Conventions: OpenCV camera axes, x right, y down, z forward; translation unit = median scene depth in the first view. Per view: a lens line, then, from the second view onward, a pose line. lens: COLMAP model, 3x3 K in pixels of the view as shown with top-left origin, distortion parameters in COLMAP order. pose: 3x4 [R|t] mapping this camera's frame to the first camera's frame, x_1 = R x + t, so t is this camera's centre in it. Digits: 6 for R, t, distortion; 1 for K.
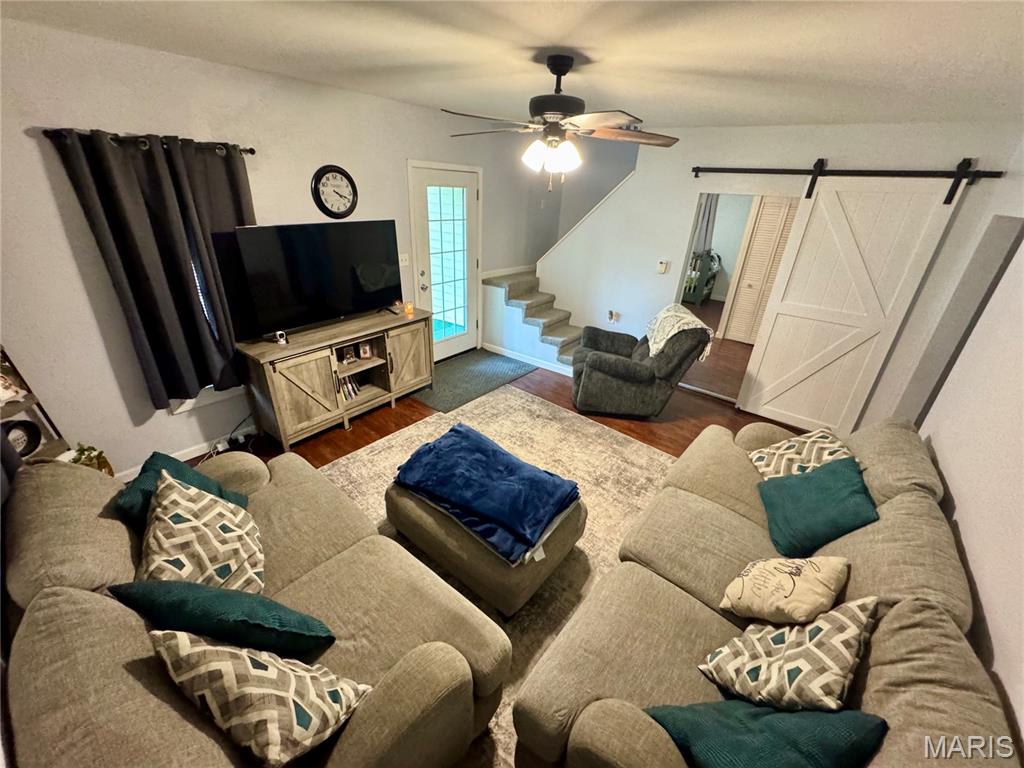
lens RADIAL K [[407.1, 0, 511.1], [0, 407.1, 384.2], [0, 0, 1]] dist [-0.004451, 0.000327]
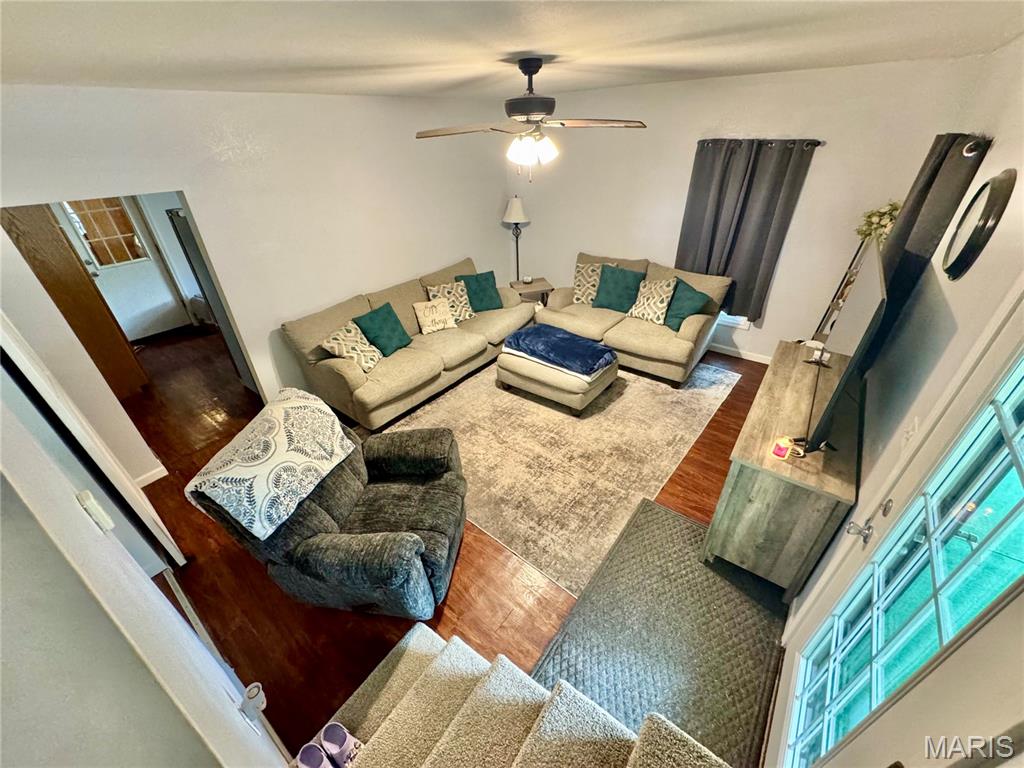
lens RADIAL K [[406.1, 0, 513.5], [0, 406.1, 379.5], [0, 0, 1]] dist [0.023280, 0.000120]
pose [[-0.999510, -0.006965, -0.030523, 0.119451], [-0.029489, 0.536843, 0.843167, -0.786549], [0.010513, 0.843653, -0.536785, 1.426174]]
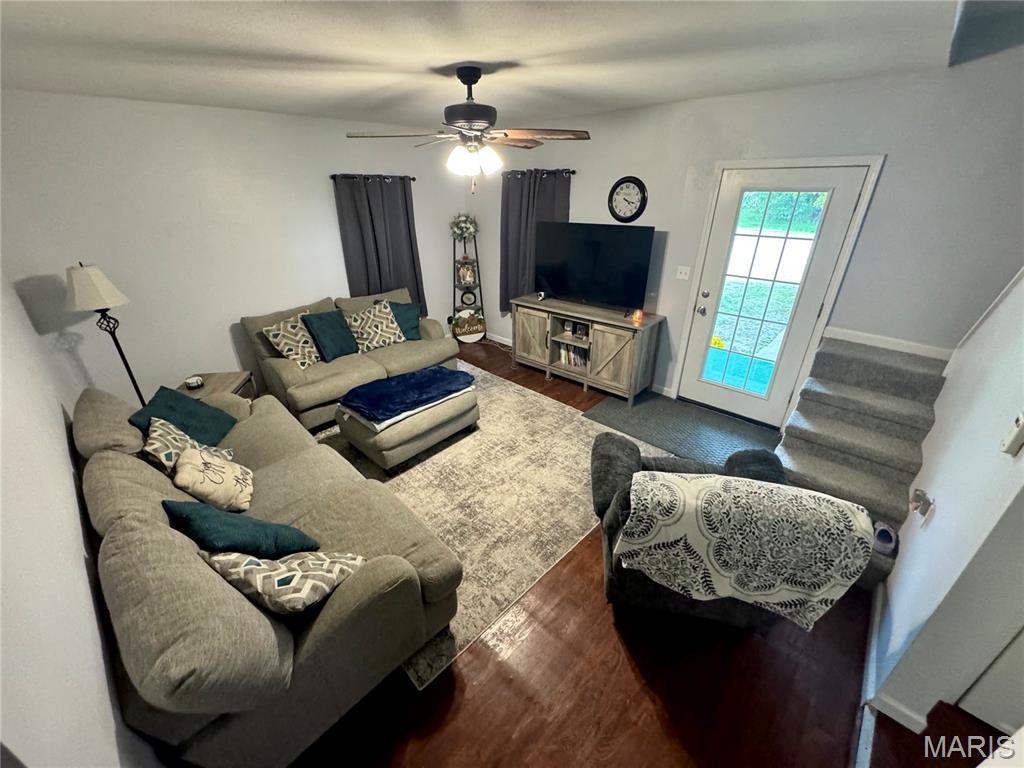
lens RADIAL K [[407.1, 0, 511.1], [0, 407.1, 384.2], [0, 0, 1]] dist [-0.004451, 0.000327]
pose [[-0.079459, 0.400140, -0.913003, 0.874850], [-0.430364, 0.812374, 0.393492, -0.368122], [0.899152, 0.424190, 0.107655, 0.821486]]
